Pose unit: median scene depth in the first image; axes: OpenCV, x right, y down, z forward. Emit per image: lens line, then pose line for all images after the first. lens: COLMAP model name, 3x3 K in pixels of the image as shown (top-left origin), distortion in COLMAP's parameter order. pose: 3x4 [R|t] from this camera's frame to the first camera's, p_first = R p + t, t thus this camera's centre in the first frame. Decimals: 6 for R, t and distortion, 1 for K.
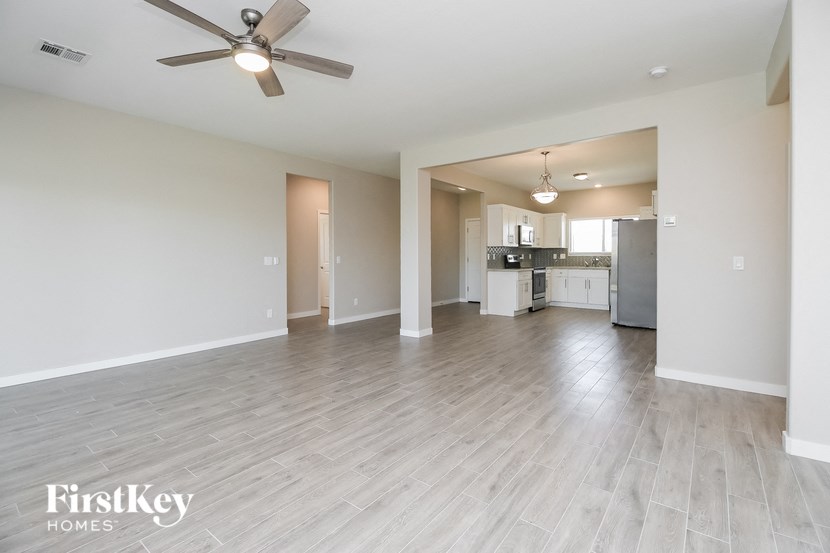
lens RADIAL K [[387.1, 0, 393.4], [0, 387.1, 258.7], [0, 0, 1]] dist [0.017005, 0.000174]
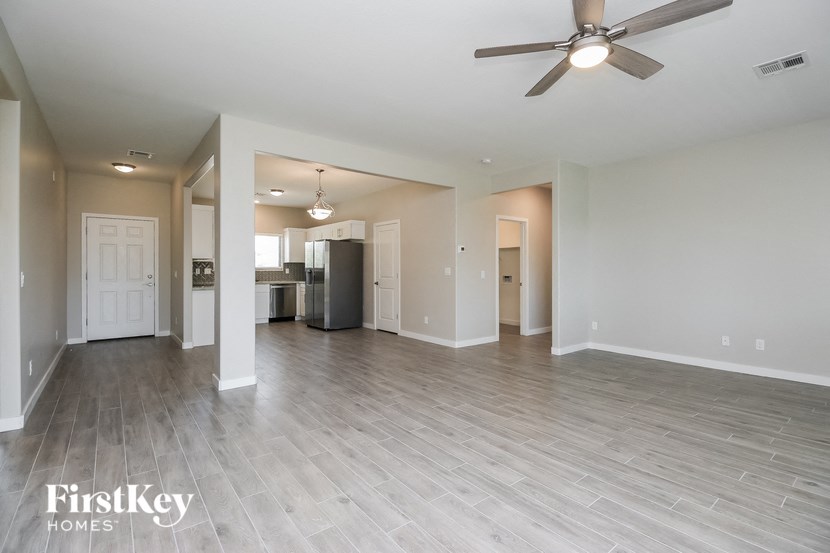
lens RADIAL K [[386.2, 0, 439.1], [0, 386.2, 275.3], [0, 0, 1]] dist [0.002488, 0.000472]
pose [[0.189572, -0.013330, 0.981776, -0.960617], [0.006469, 0.999903, 0.012327, -0.010799], [-0.981845, 0.004014, 0.189640, 0.863629]]
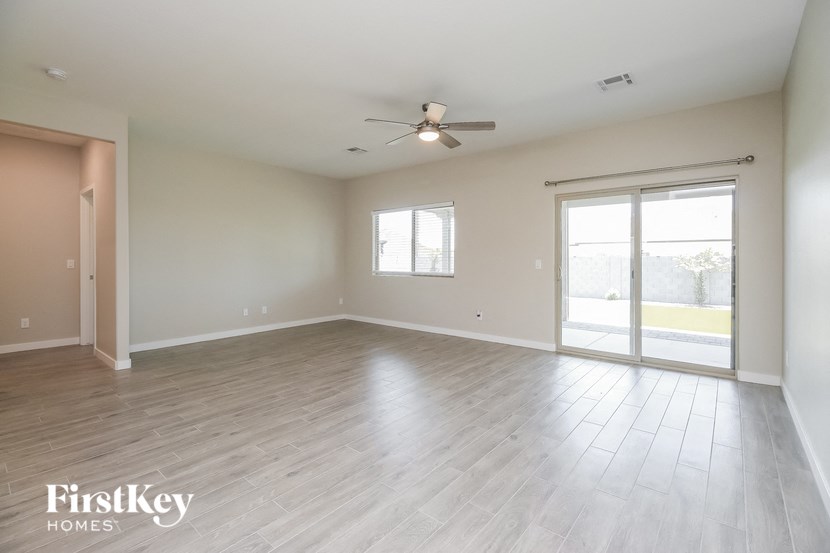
lens RADIAL K [[387.1, 0, 393.4], [0, 387.1, 258.7], [0, 0, 1]] dist [0.017005, 0.000174]
pose [[-0.999106, 0.002313, 0.042218, -0.207442], [0.002721, 0.999950, 0.009611, -0.019344], [-0.042194, 0.009717, -0.999062, 1.893647]]
